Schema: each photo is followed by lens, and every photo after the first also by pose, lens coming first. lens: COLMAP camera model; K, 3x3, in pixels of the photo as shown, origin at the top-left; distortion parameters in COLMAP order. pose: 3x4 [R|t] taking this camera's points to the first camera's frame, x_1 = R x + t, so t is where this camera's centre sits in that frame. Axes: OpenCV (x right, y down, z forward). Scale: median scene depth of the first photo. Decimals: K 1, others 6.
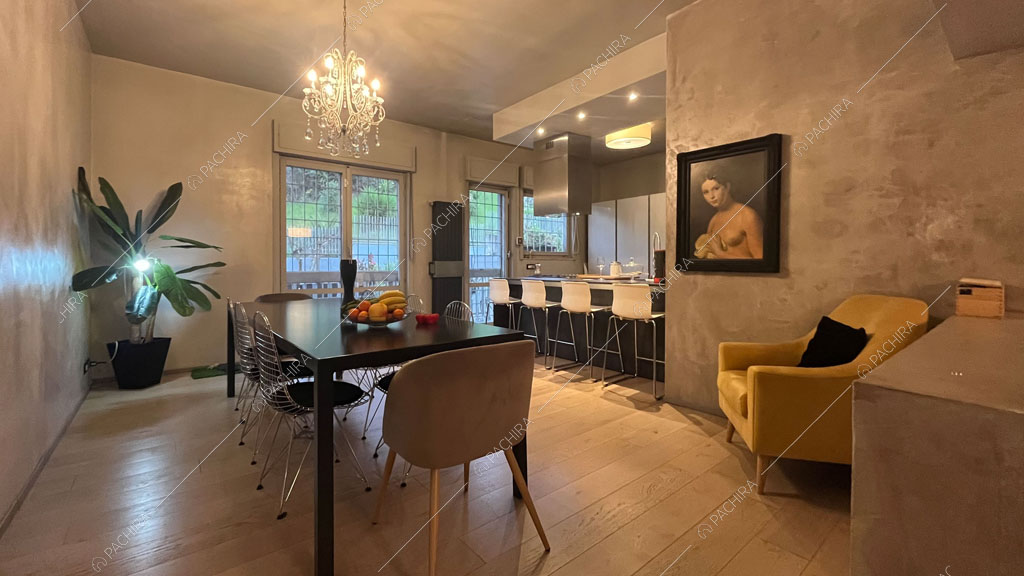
lens RADIAL K [[425.7, 0, 512.0], [0, 425.7, 288.0], [0, 0, 1]] dist [0.000203, 0.000018]
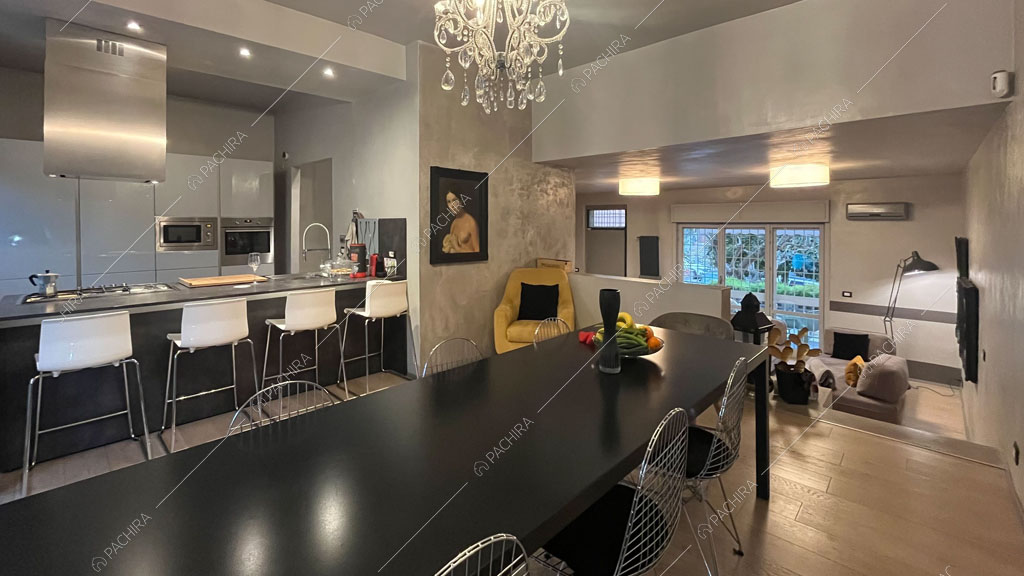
lens RADIAL K [[425.7, 0, 512.0], [0, 425.7, 288.0], [0, 0, 1]] dist [0.000203, 0.000018]
pose [[-0.129863, -0.128316, 0.983194, -0.904921], [0.072913, 0.987670, 0.138530, -0.136280], [-0.988847, 0.089678, -0.118906, 1.022999]]
